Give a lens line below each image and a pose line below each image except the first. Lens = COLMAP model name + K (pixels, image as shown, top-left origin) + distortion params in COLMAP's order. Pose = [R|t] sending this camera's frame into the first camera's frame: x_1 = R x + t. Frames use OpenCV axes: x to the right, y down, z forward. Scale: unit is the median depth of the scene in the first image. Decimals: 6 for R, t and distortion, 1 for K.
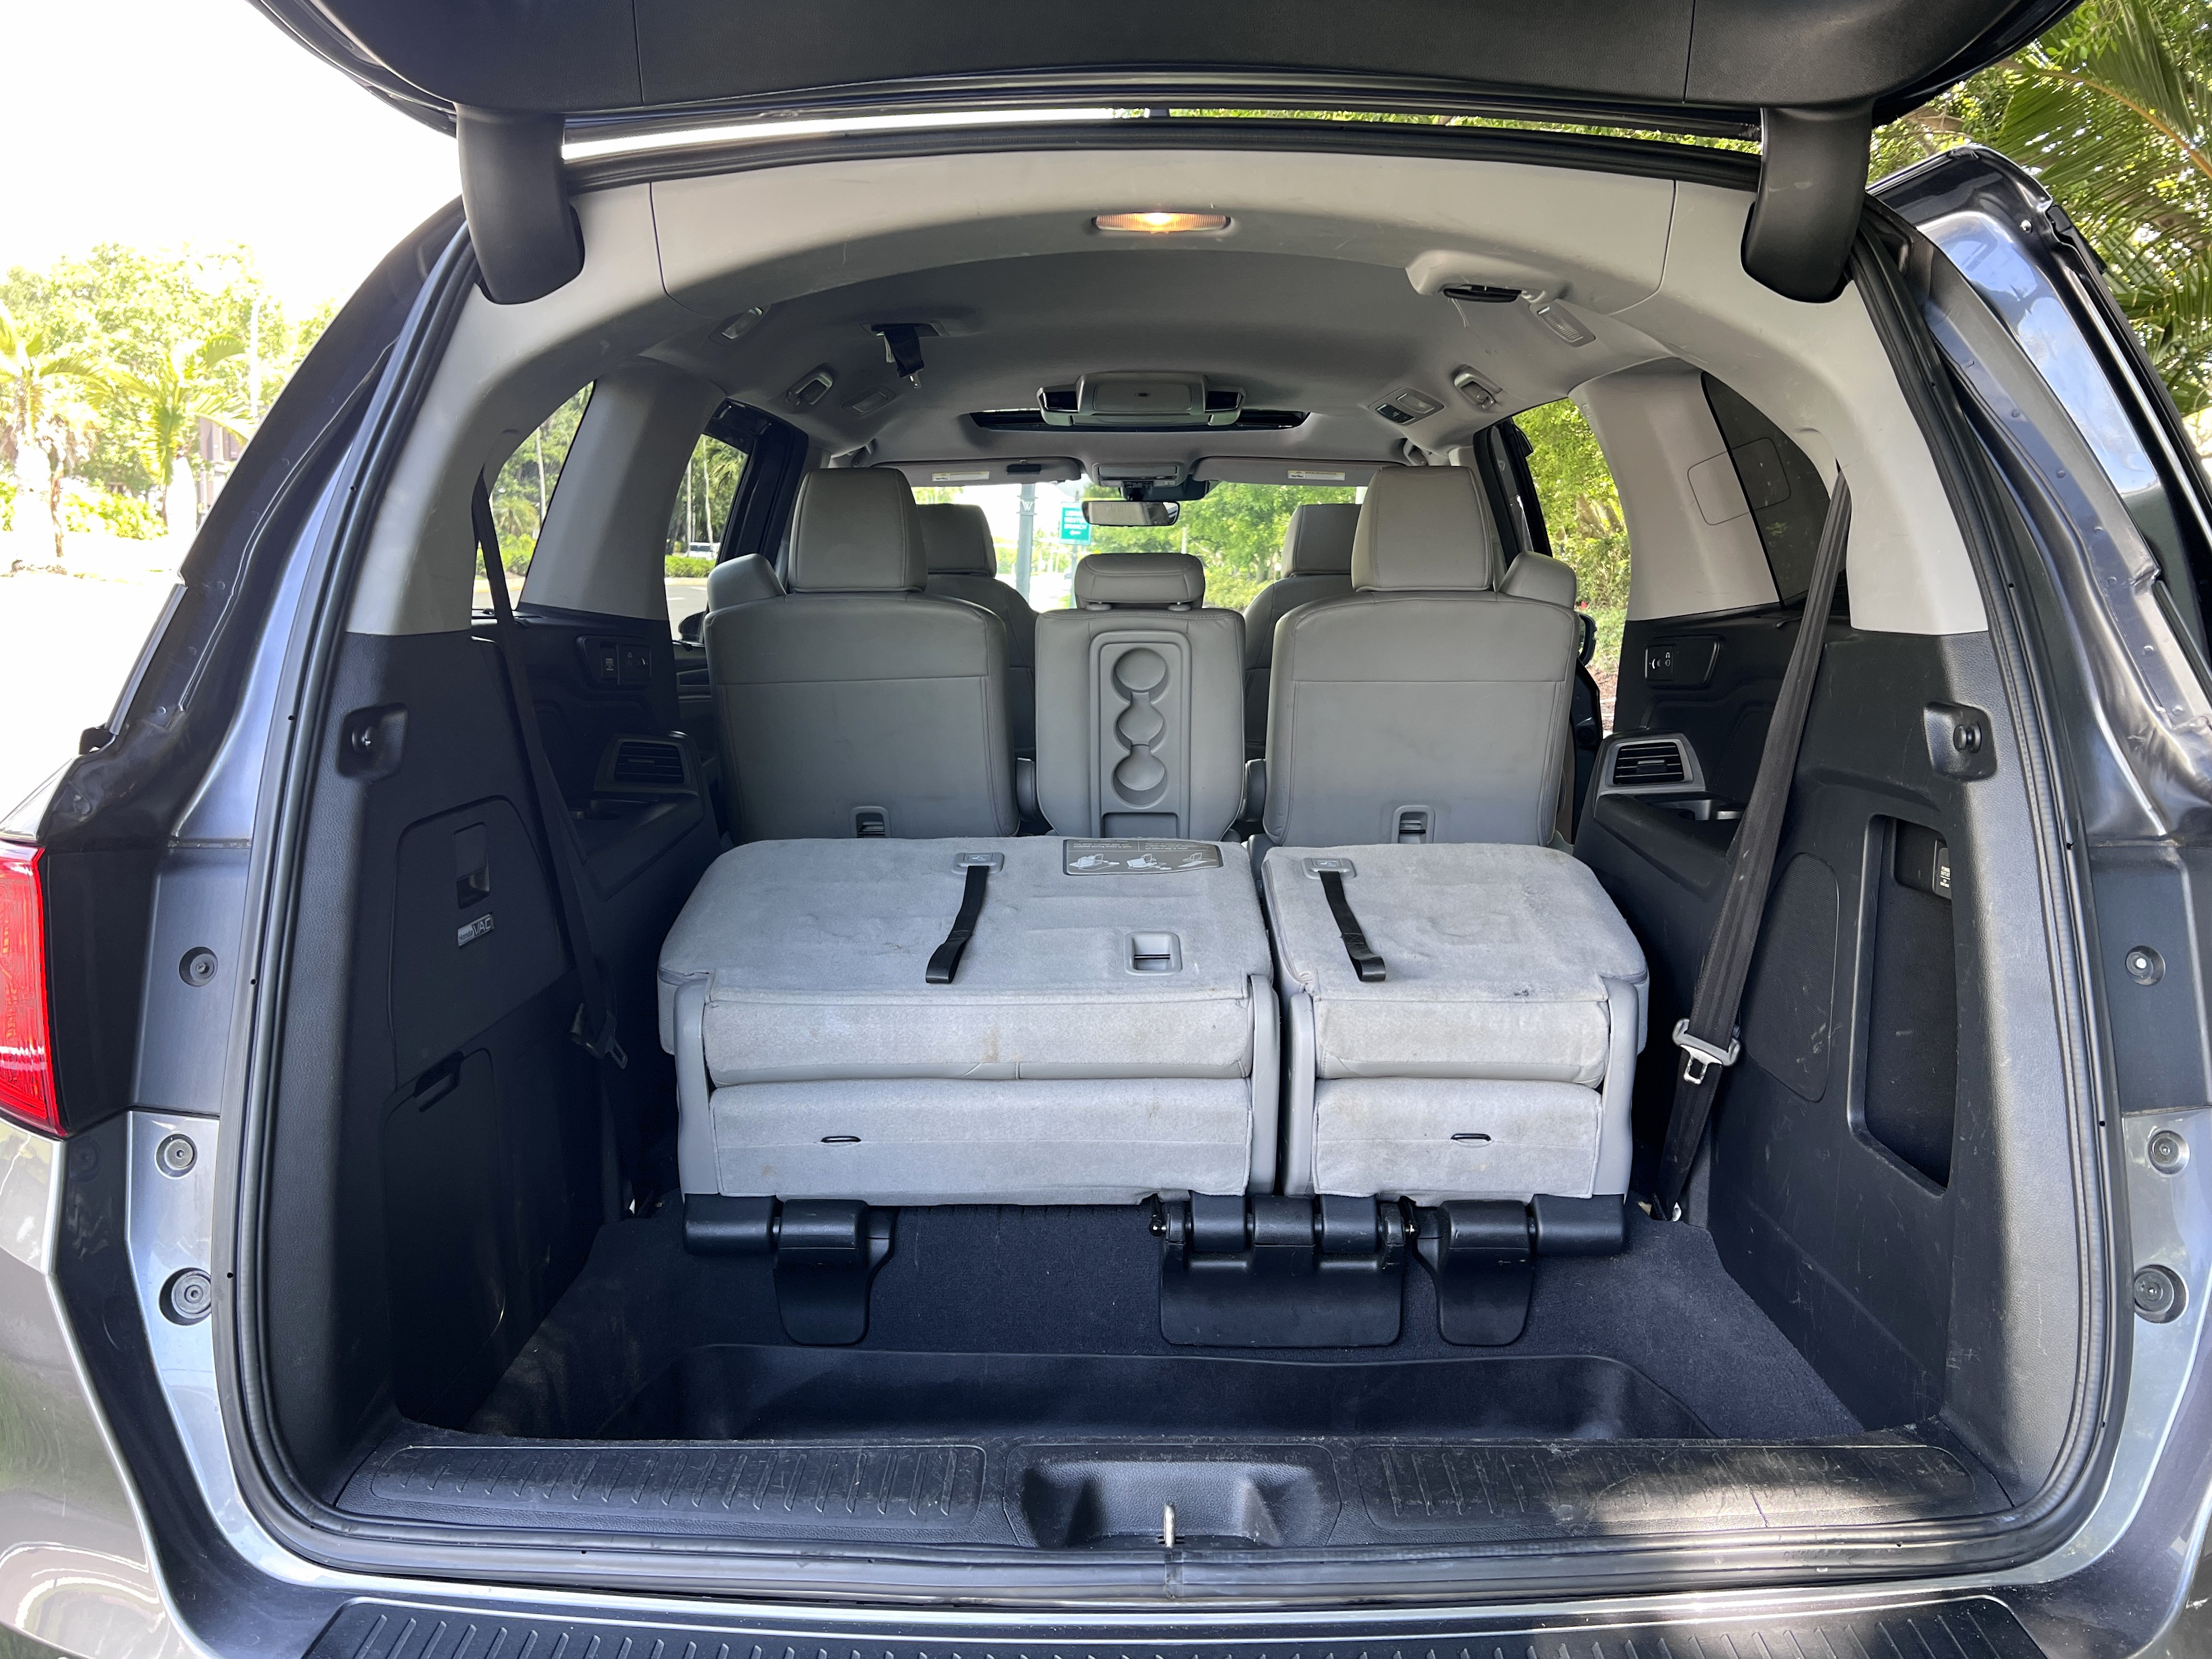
lens RADIAL K [[1671.7, 0, 1100.9], [0, 1671.7, 839.9], [0, 0, 1]] dist [0.038490, -0.055181]
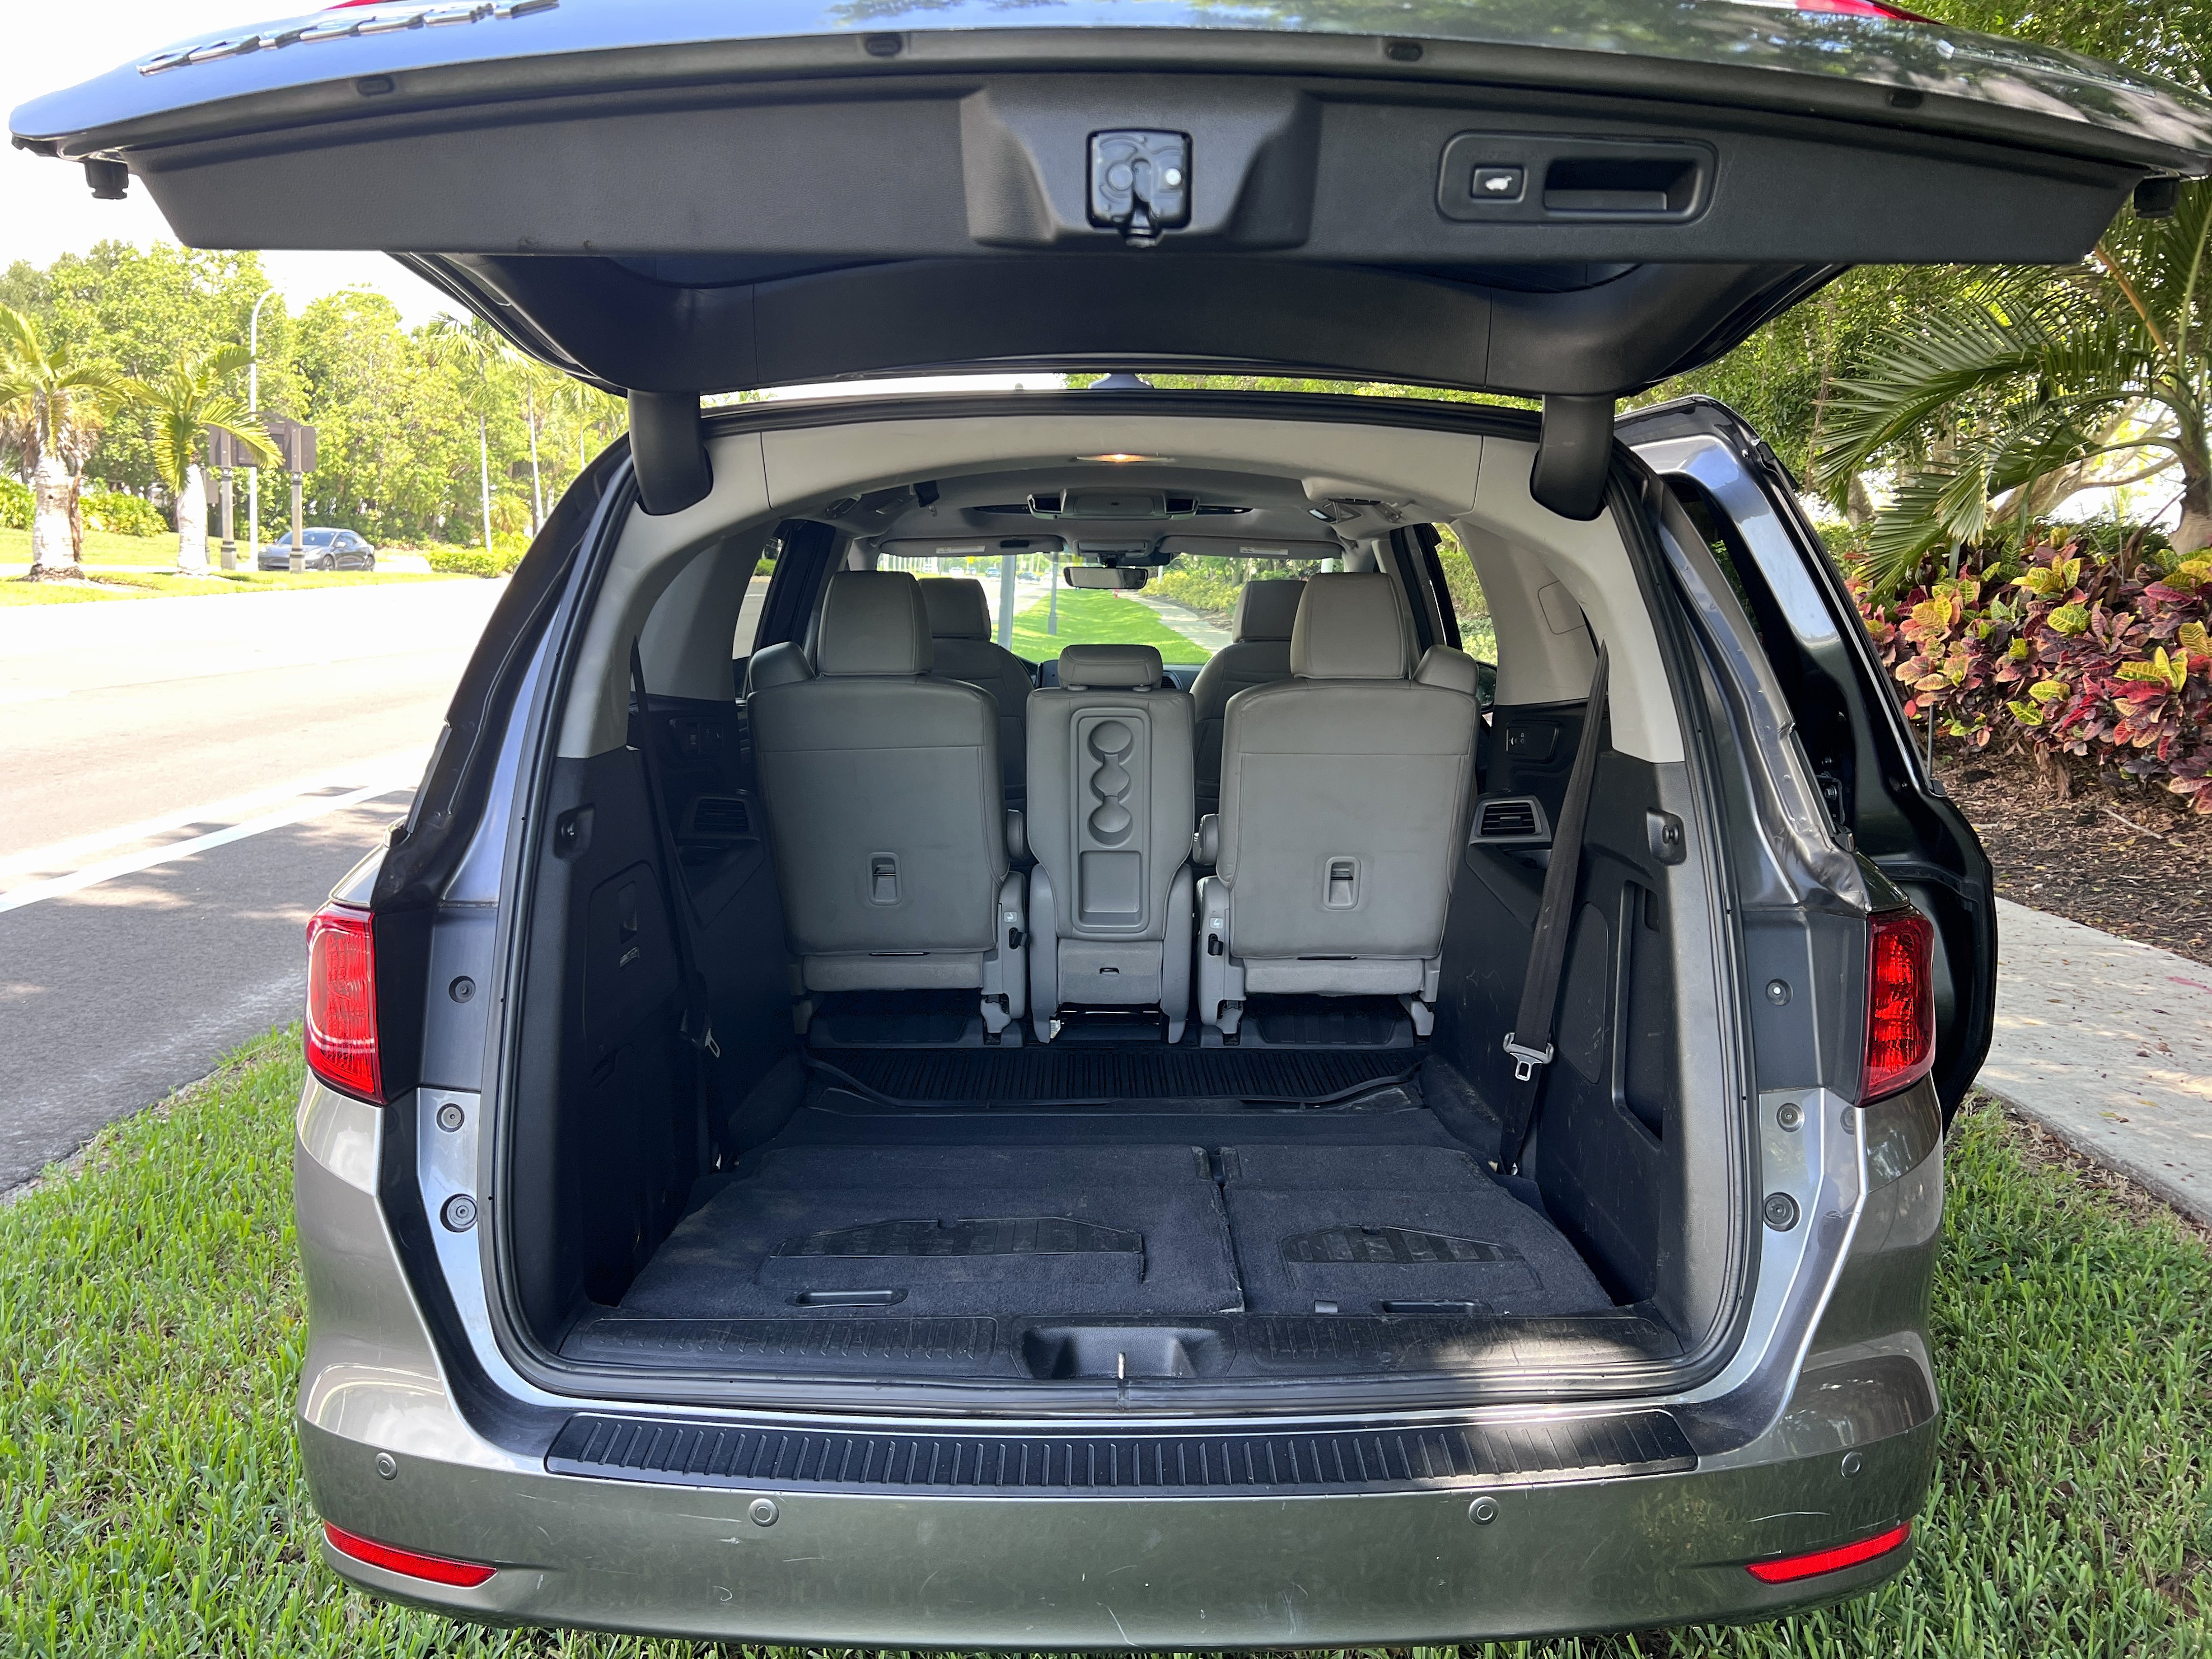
lens RADIAL K [[1671.7, 0, 1106.4], [0, 1671.7, 817.2], [0, 0, 1]] dist [0.038490, -0.055181]
pose [[0.999866, 0.004147, 0.015836, 0.001594], [-0.004057, 0.999976, -0.005703, -0.060251], [-0.015860, 0.005638, 0.999858, -0.416131]]
